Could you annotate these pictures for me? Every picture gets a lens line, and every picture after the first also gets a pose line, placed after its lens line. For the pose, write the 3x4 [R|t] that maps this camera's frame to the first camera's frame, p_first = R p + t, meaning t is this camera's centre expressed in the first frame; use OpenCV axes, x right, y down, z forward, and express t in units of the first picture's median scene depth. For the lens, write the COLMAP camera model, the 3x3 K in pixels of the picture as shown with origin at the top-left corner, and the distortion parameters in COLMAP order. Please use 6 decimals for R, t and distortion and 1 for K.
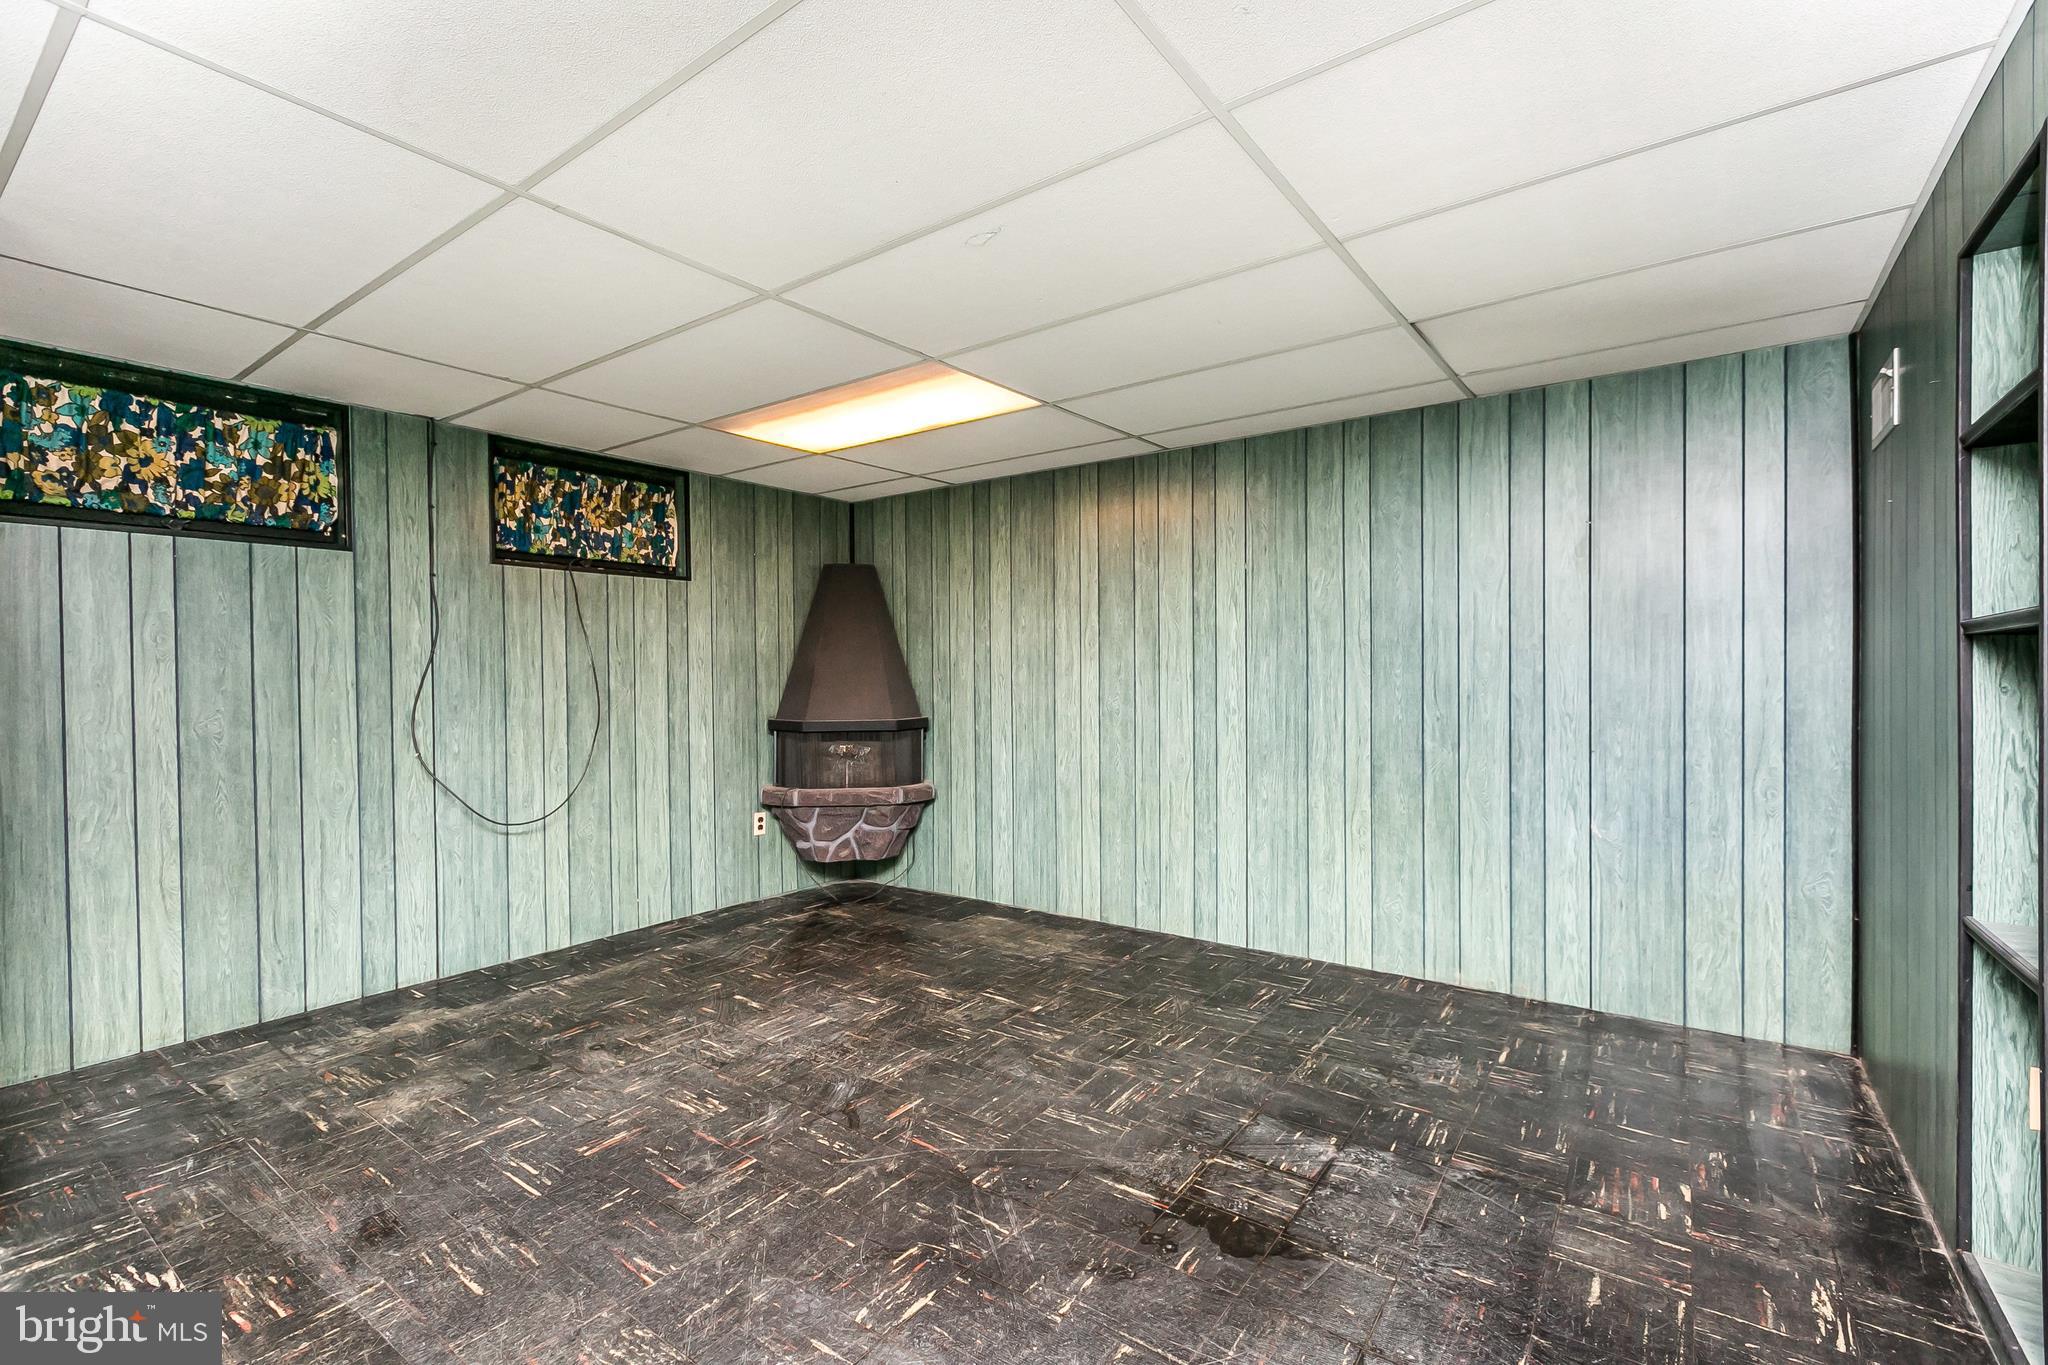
lens RADIAL K [[936.1, 0, 1022.0], [0, 936.1, 683.0], [0, 0, 1]] dist [0.004433, -0.001290]
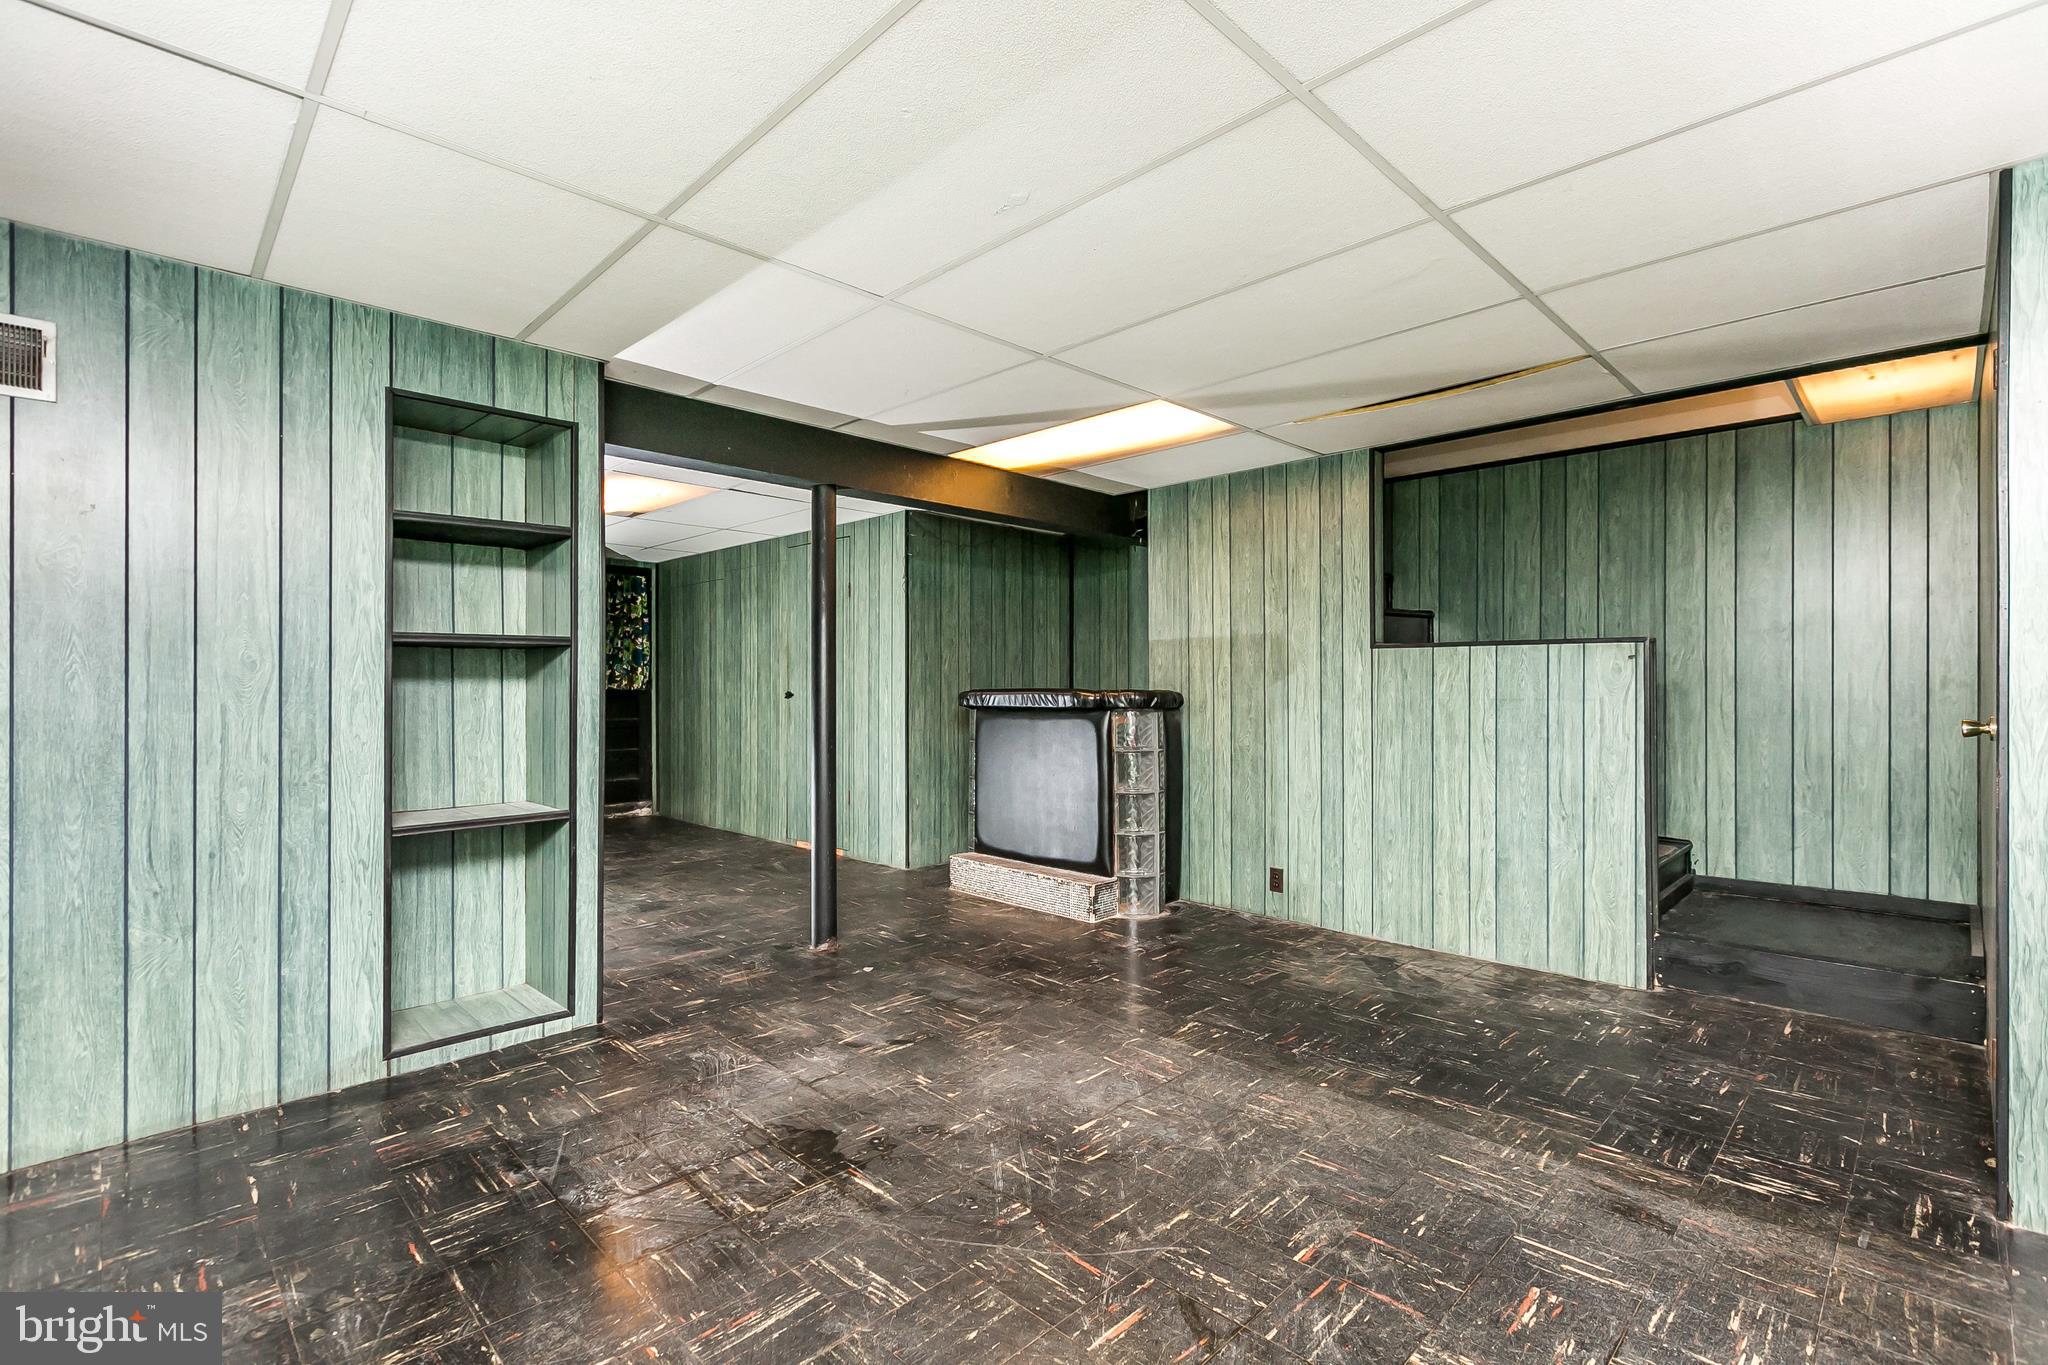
lens RADIAL K [[936.1, 0, 1022.8], [0, 936.1, 683.0], [0, 0, 1]] dist [0.004433, -0.001290]
pose [[-0.988123, 0.009091, 0.153399, -0.190907], [0.010395, 0.999916, 0.007700, 0.011143], [-0.153316, 0.009204, -0.988134, 1.905939]]
